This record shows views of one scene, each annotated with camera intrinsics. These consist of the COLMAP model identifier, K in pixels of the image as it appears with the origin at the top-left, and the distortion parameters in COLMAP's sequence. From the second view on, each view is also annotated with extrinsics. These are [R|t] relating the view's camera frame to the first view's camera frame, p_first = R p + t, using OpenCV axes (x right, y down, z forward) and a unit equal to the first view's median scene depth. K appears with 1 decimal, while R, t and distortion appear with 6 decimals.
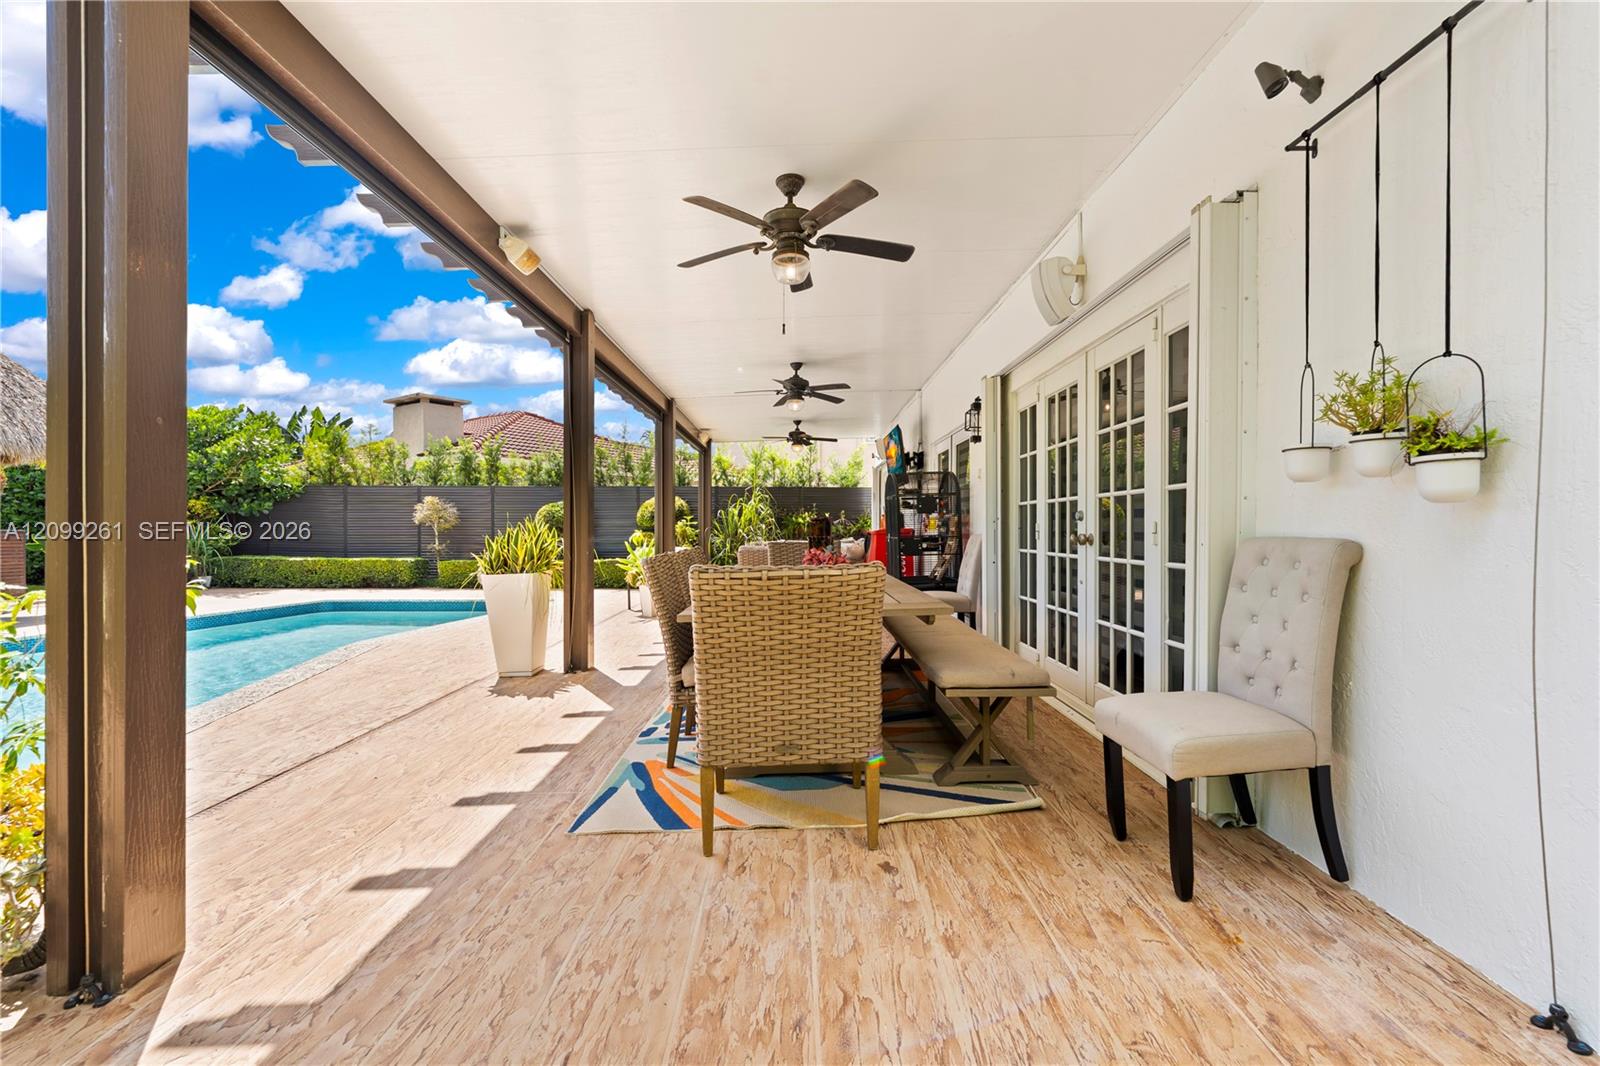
lens RADIAL K [[647.7, 0, 789.1], [0, 647.7, 527.5], [0, 0, 1]] dist [-0.000279, -0.000271]
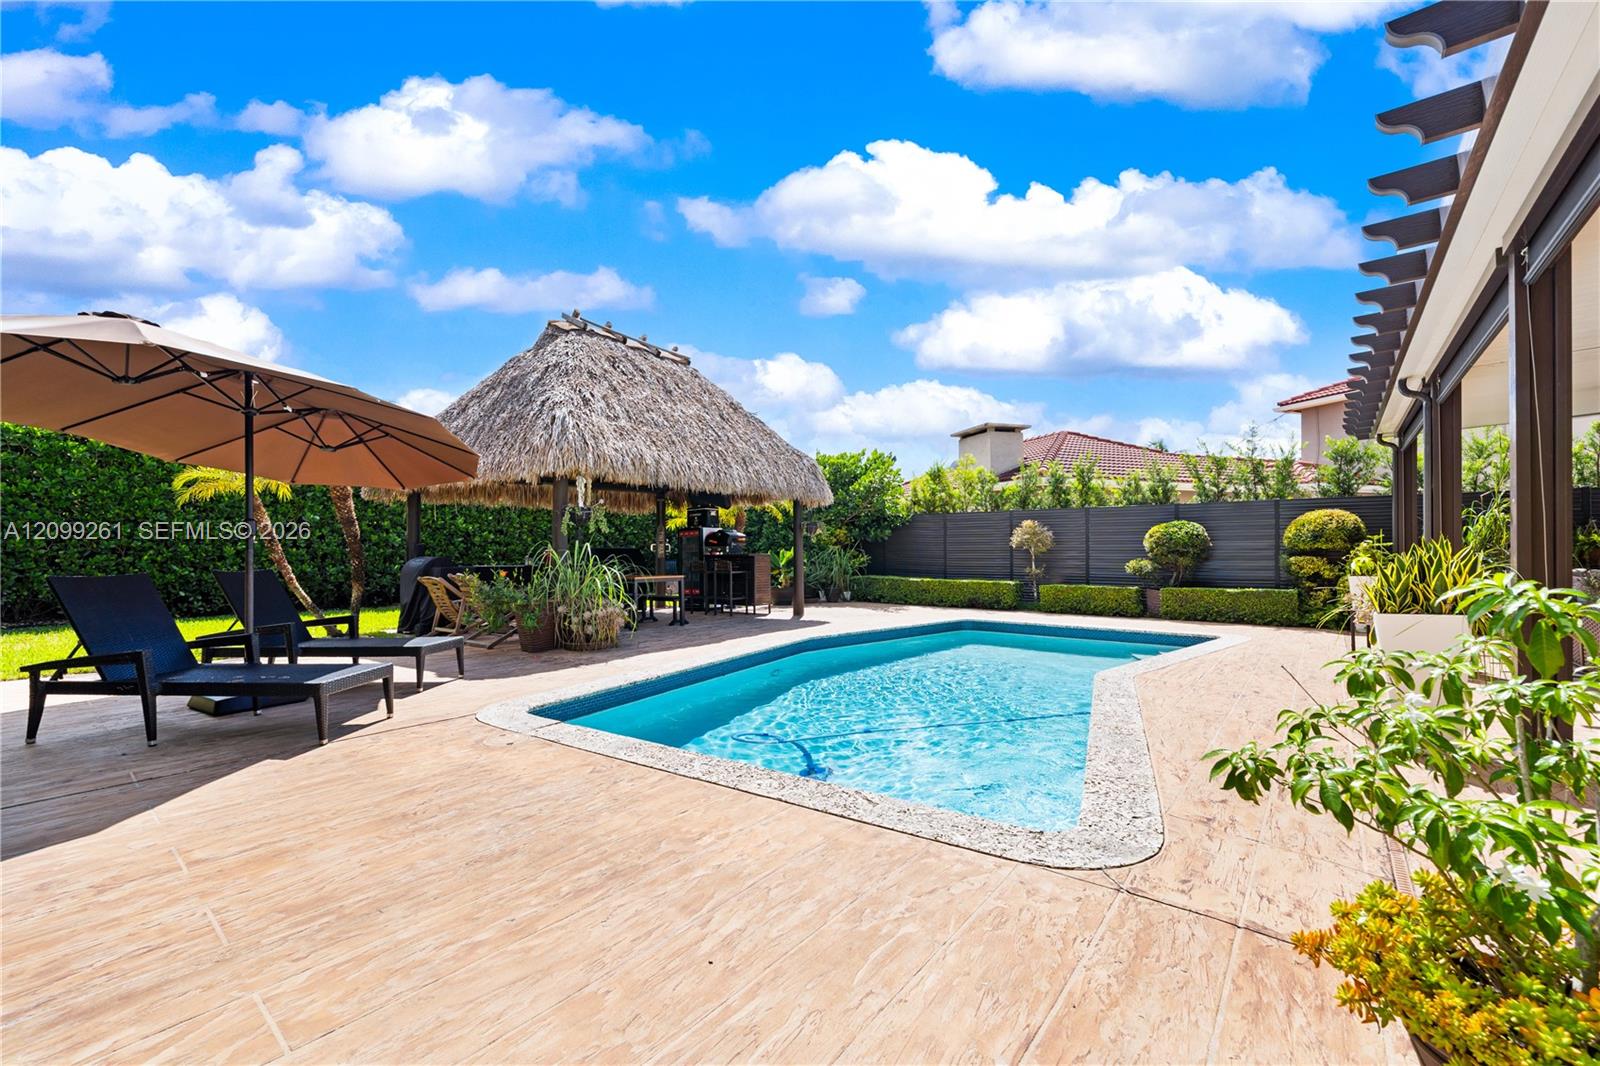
lens RADIAL K [[645.4, 0, 797.2], [0, 645.4, 542.4], [0, 0, 1]] dist [-0.000096, -0.000109]
pose [[0.777483, -0.010739, -0.628813, -0.234913], [0.002417, 0.999898, -0.014088, -0.000457], [0.628900, 0.009434, 0.777429, -0.006678]]
